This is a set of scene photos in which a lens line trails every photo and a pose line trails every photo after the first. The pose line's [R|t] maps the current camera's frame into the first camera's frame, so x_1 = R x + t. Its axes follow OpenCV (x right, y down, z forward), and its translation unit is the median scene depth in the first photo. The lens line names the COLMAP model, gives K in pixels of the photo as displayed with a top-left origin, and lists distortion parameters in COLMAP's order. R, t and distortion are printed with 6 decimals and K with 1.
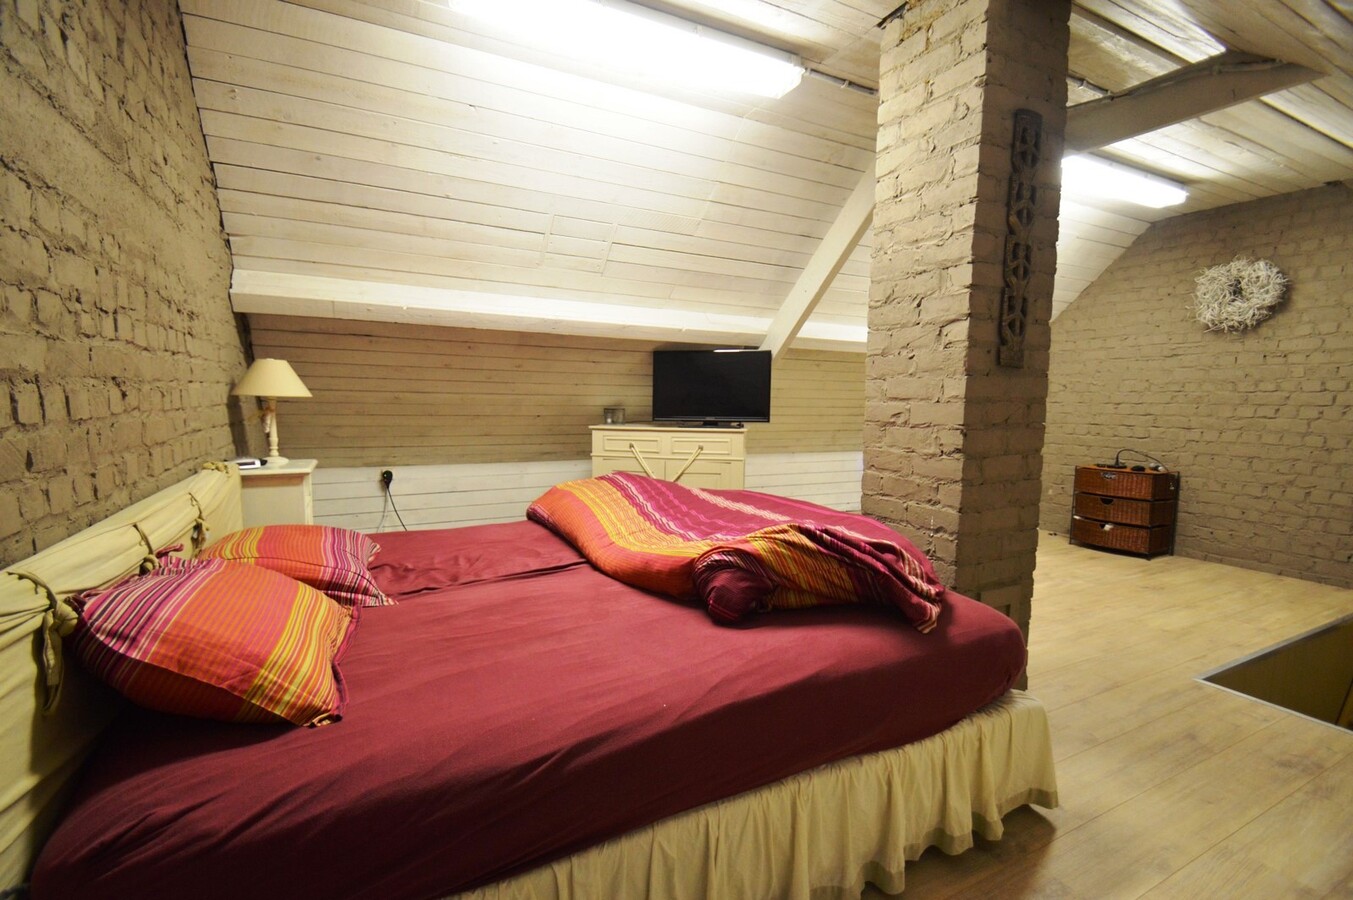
lens RADIAL K [[610.6, 0, 651.2], [0, 610.6, 455.4], [0, 0, 1]] dist [0.017426, -0.018112]
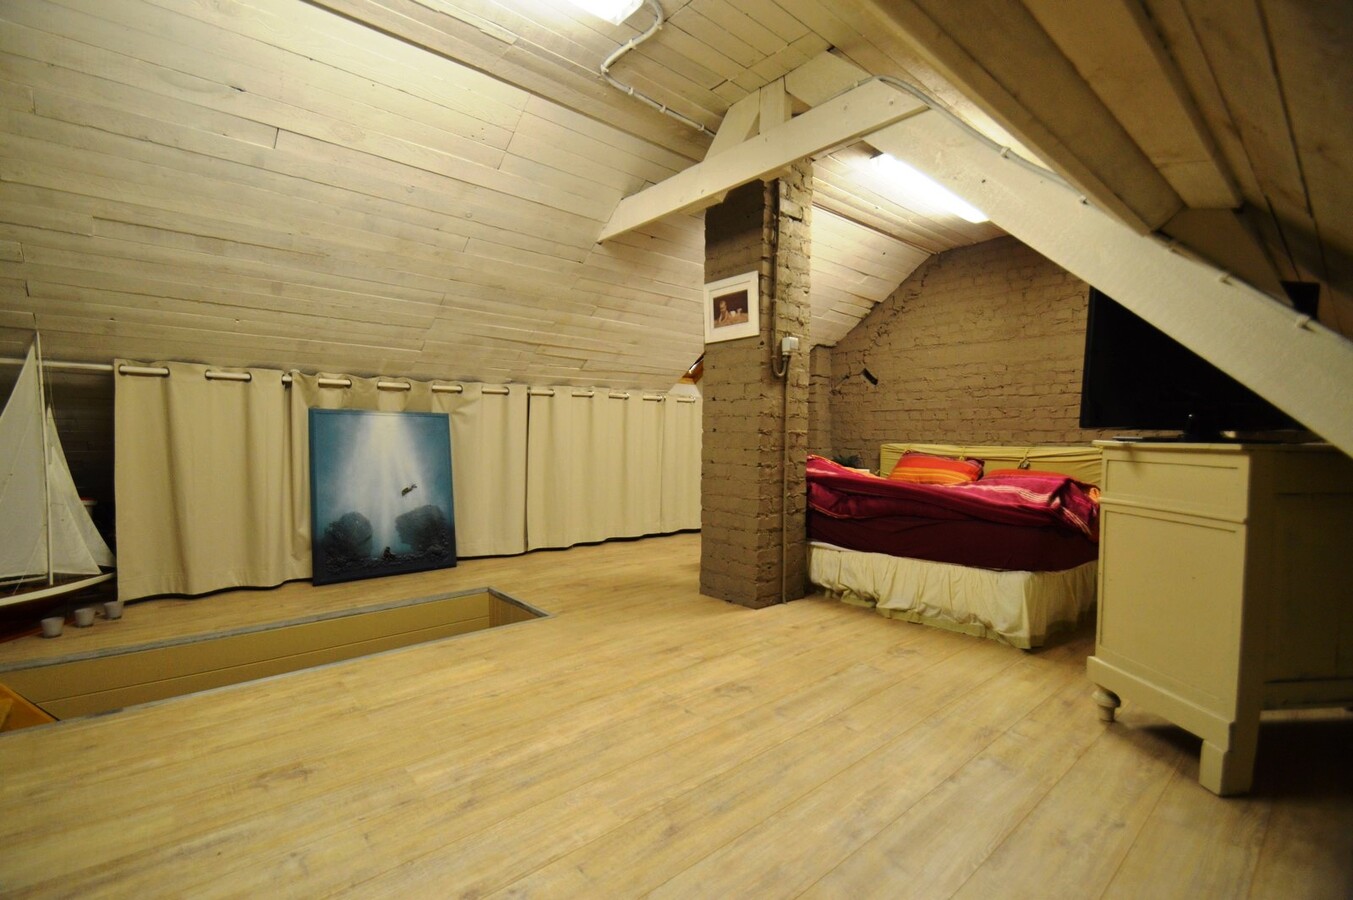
lens RADIAL K [[613.5, 0, 653.8], [0, 613.5, 453.5], [0, 0, 1]] dist [0.002329, -0.011975]
pose [[-0.968569, -0.019752, -0.247959, 0.796770], [-0.053055, 0.990308, 0.128354, -0.103853], [0.243021, 0.137475, -0.960230, 1.732363]]
